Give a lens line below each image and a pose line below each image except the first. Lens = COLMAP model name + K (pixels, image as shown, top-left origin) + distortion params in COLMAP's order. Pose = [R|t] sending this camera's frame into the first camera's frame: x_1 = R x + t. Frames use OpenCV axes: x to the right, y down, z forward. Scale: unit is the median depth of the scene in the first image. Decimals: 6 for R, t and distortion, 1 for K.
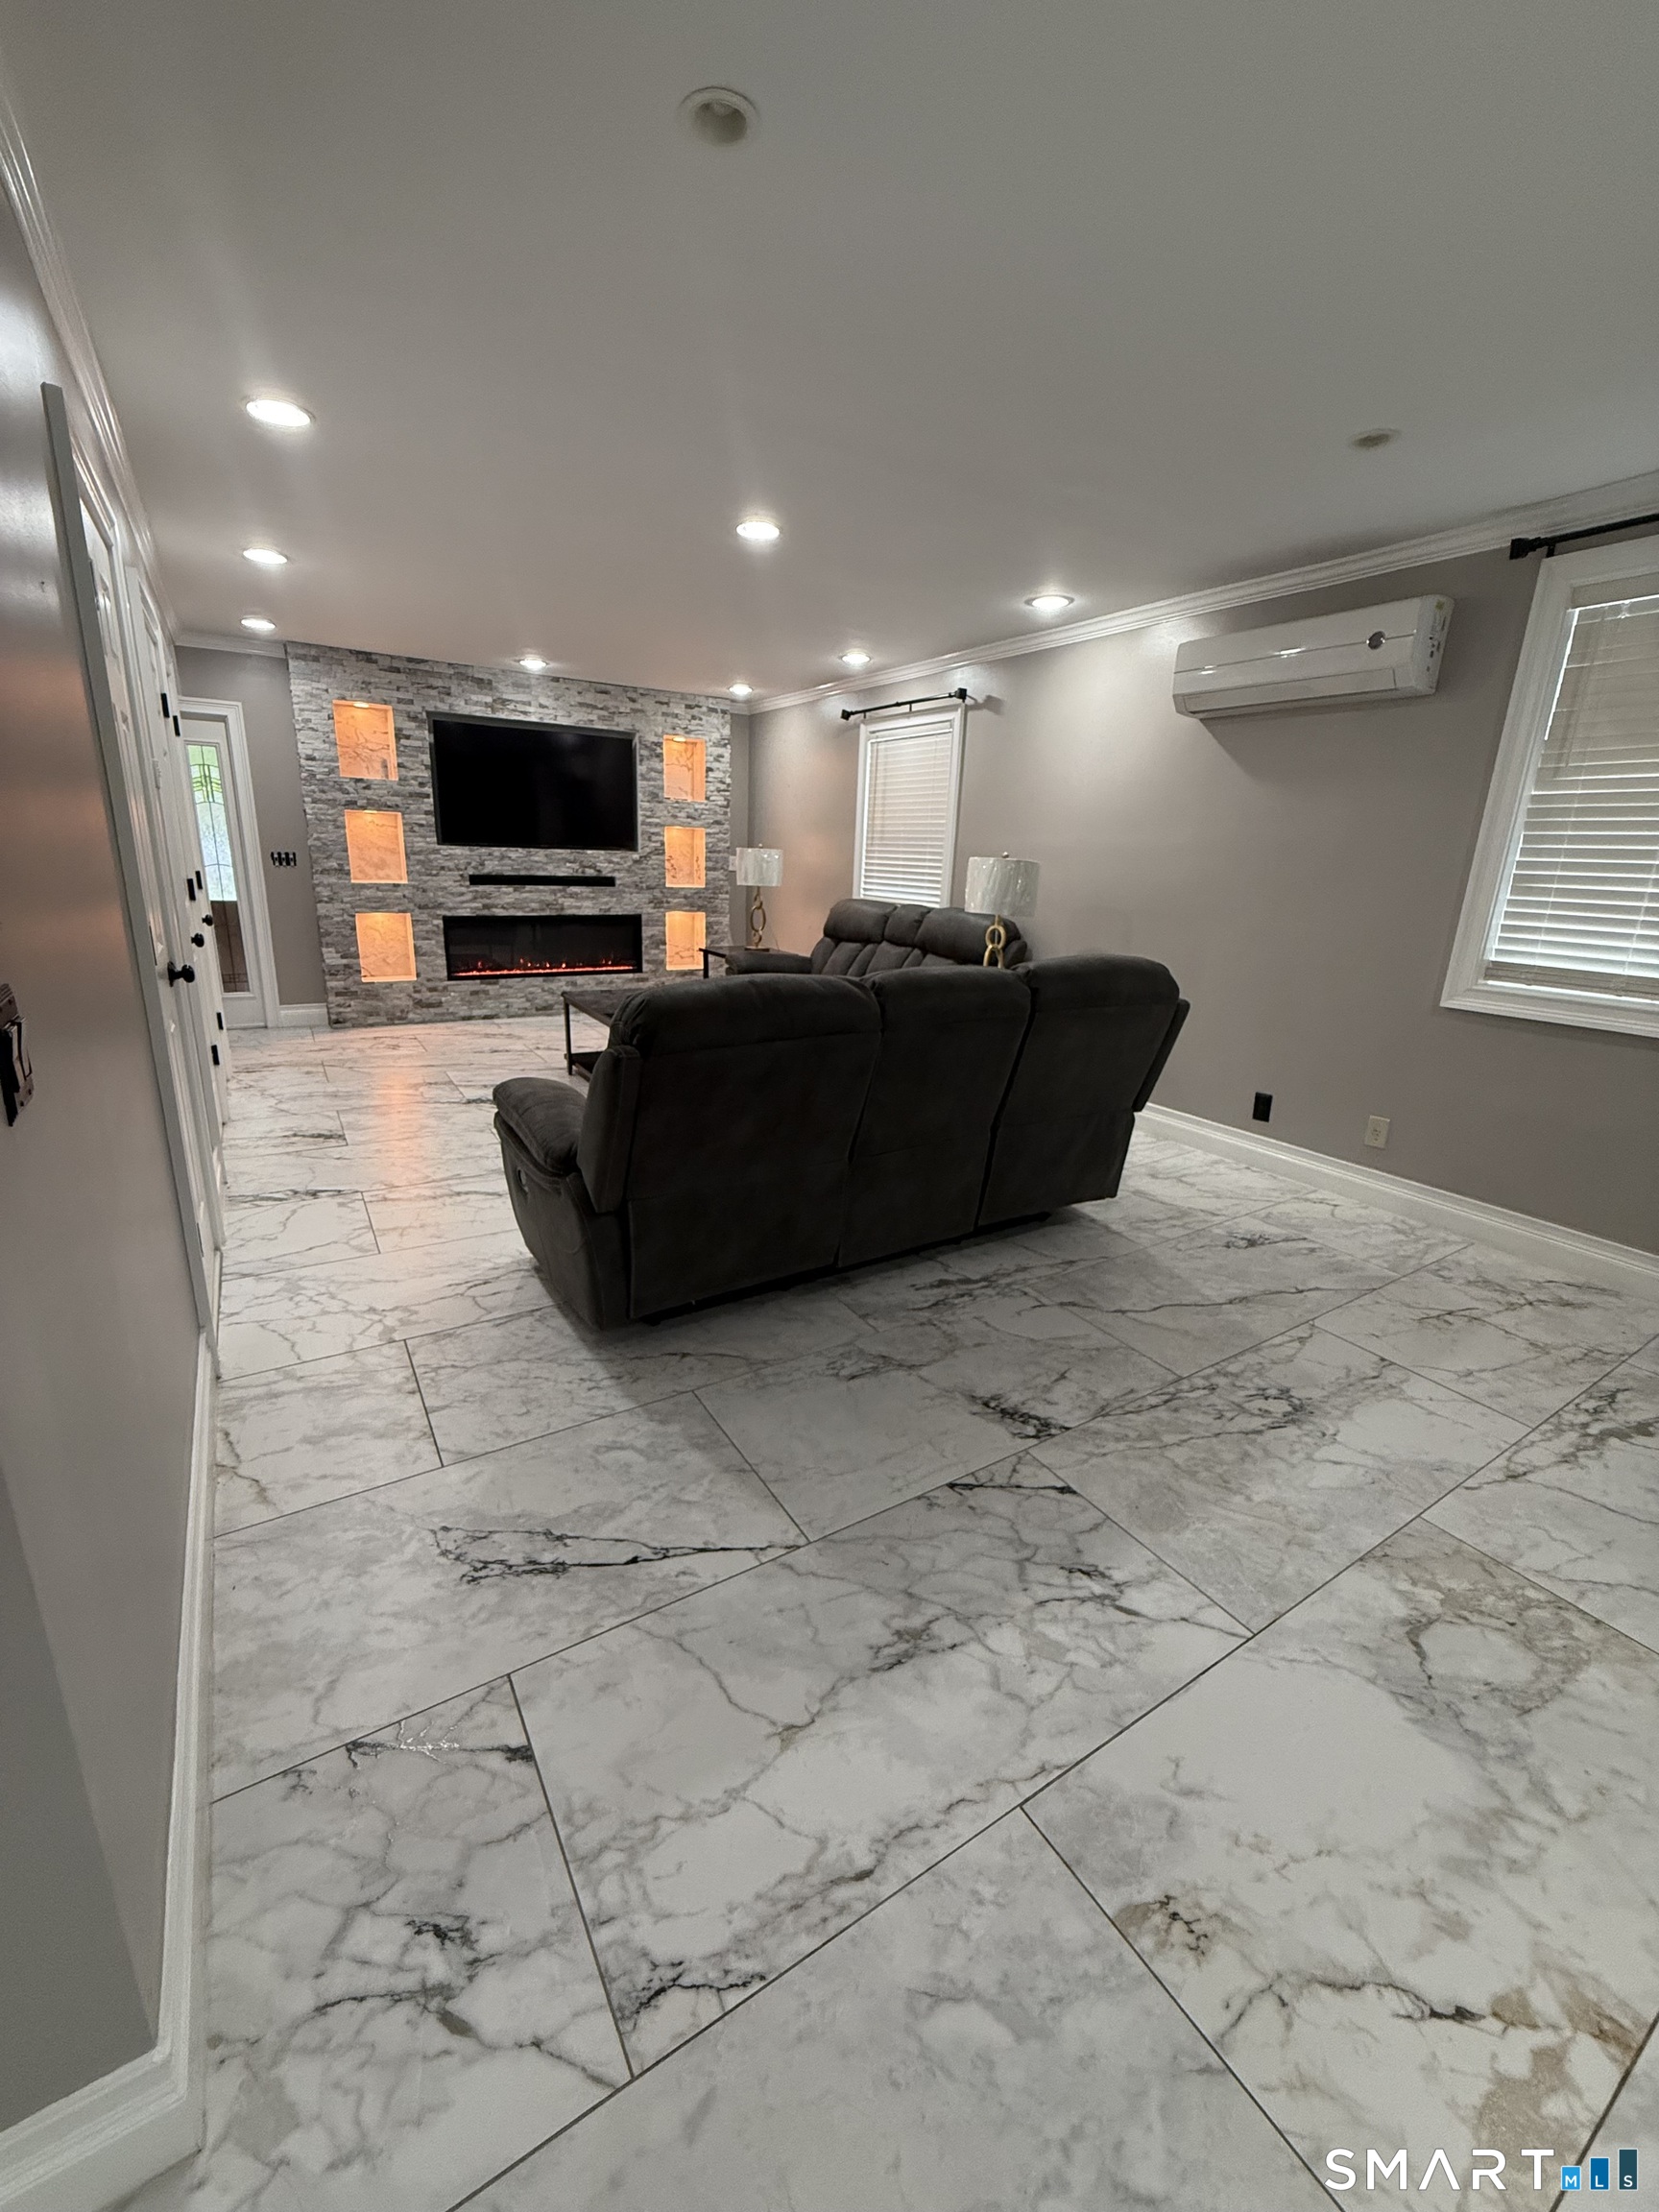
lens RADIAL K [[880.9, 0, 829.3], [0, 880.9, 1105.3], [0, 0, 1]] dist [-0.001299, 0.001116]
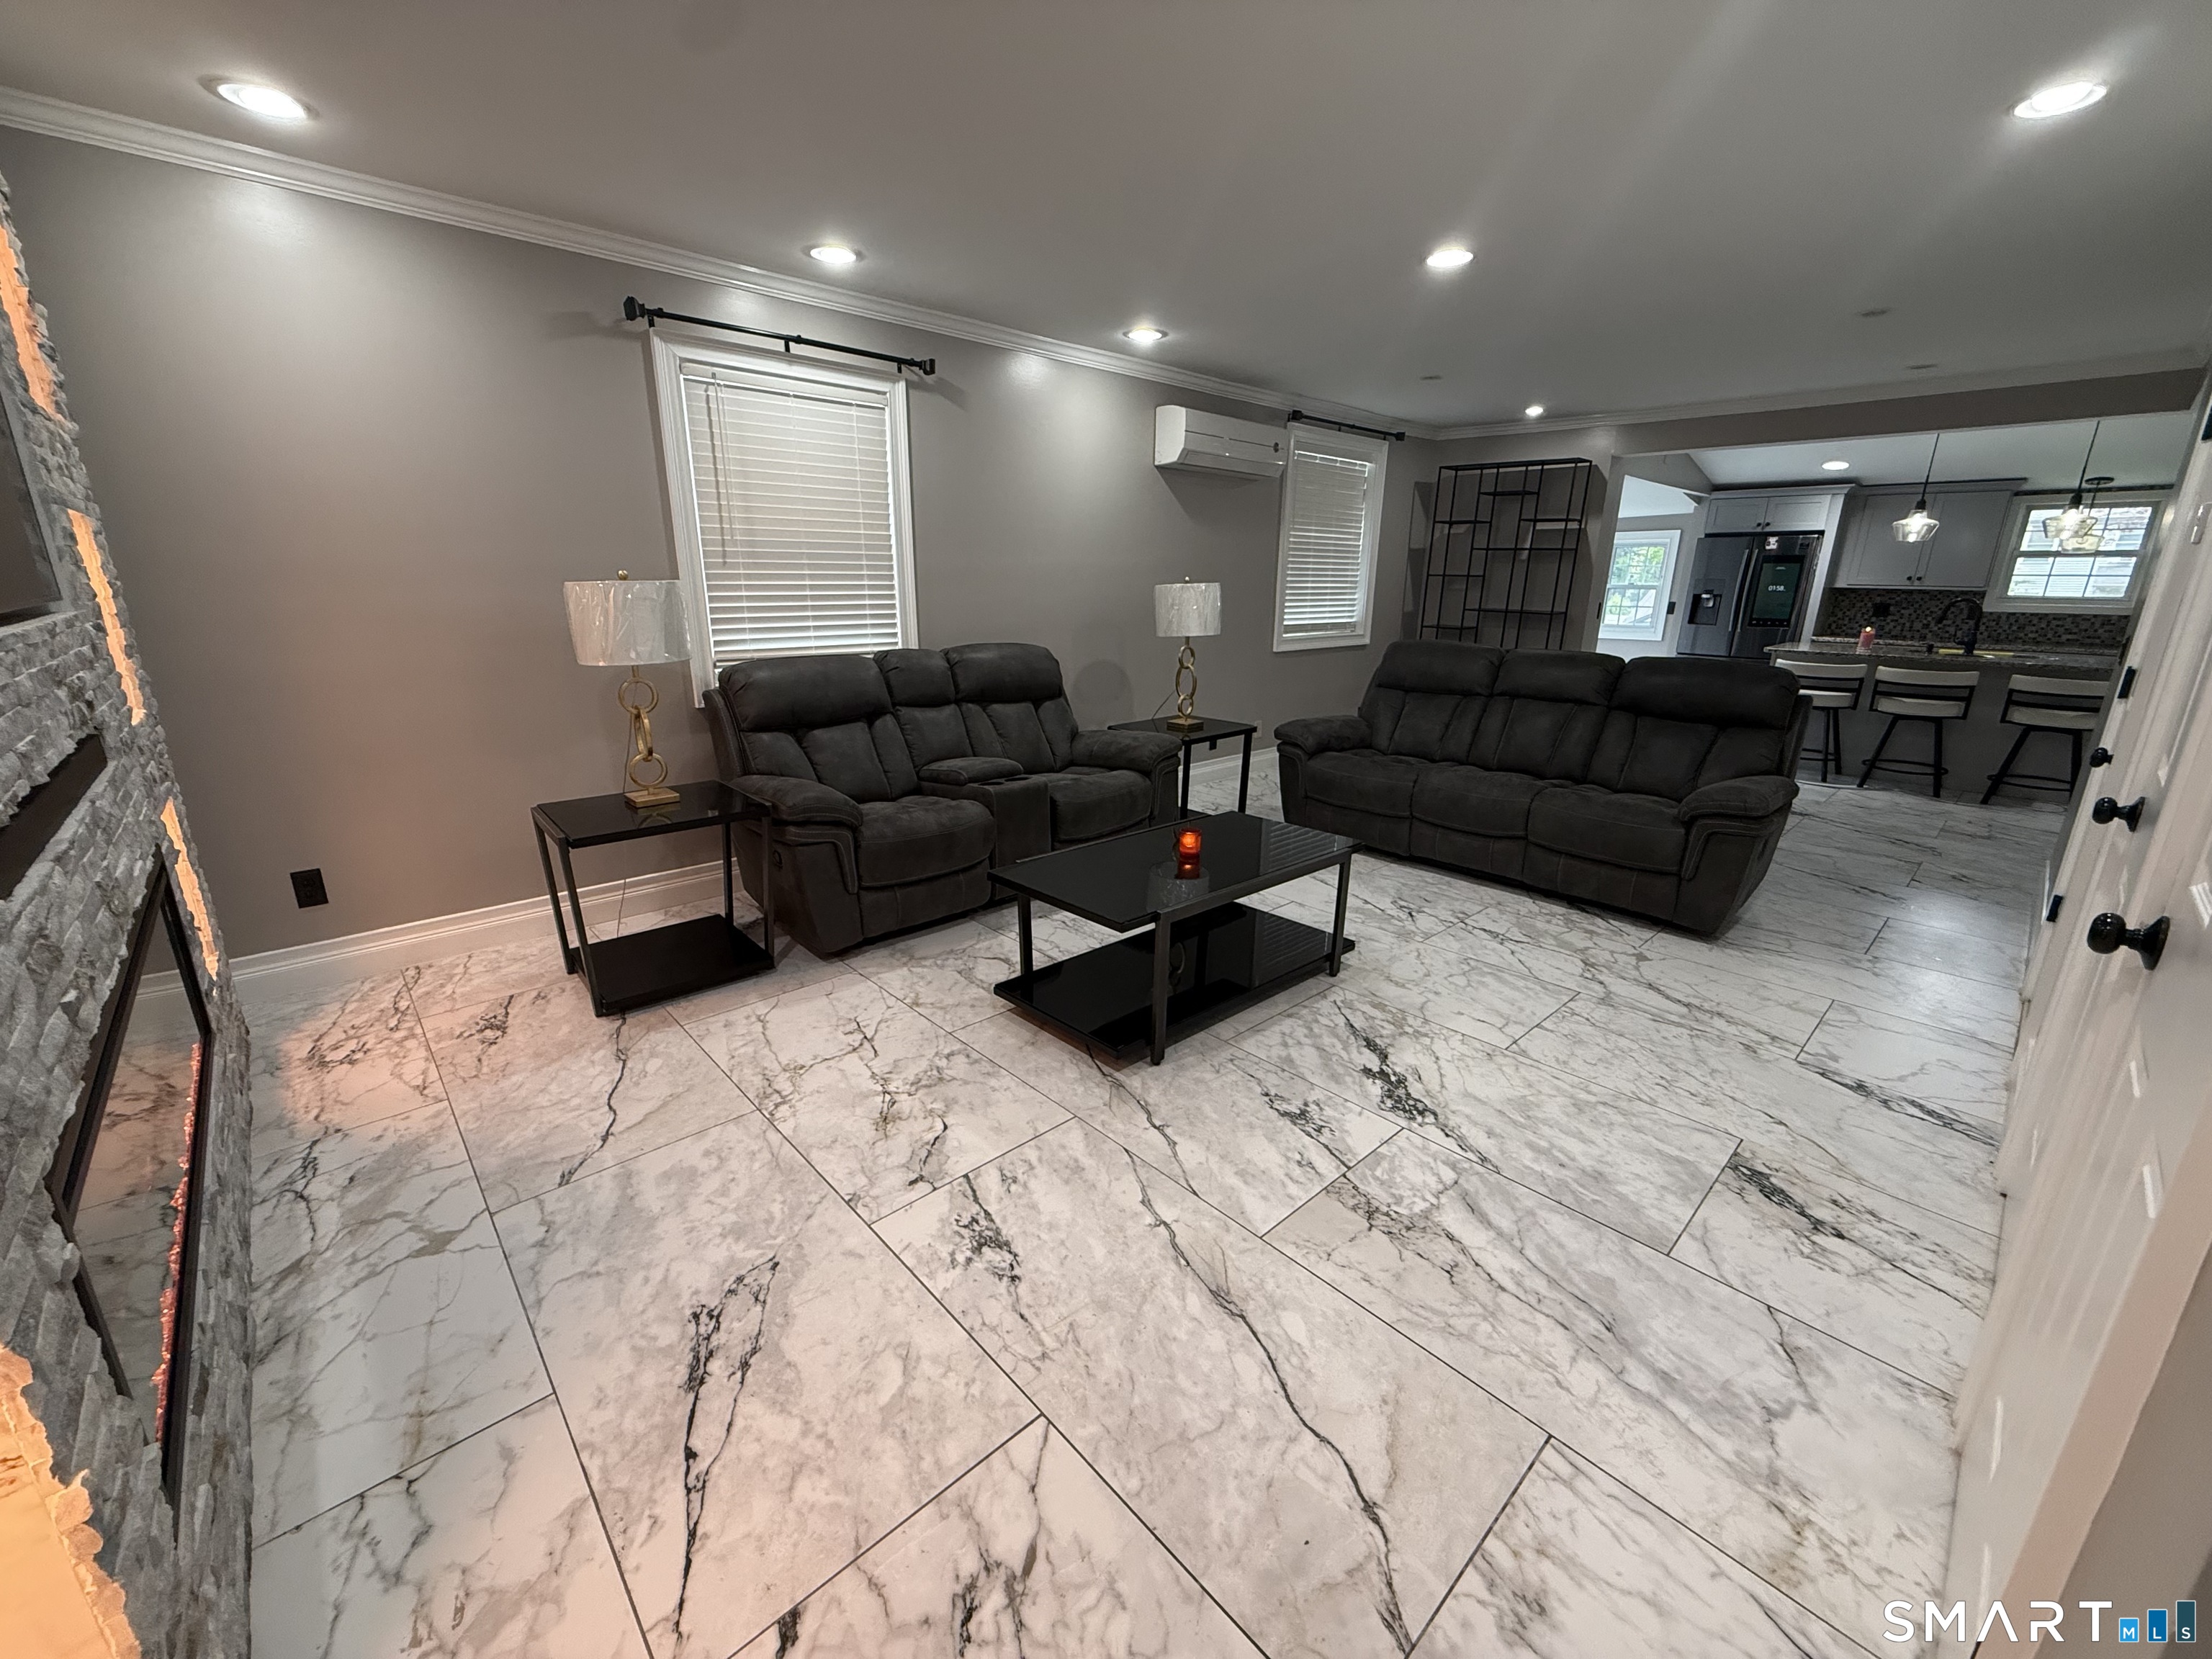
lens RADIAL K [[880.9, 0, 1112.8], [0, 880.9, 830.2], [0, 0, 1]] dist [-0.001299, 0.001116]
pose [[-0.185123, -0.306874, 0.933573, -1.061597], [0.259406, 0.901038, 0.347619, -0.492854], [-0.947860, 0.306527, -0.087198, 1.549805]]
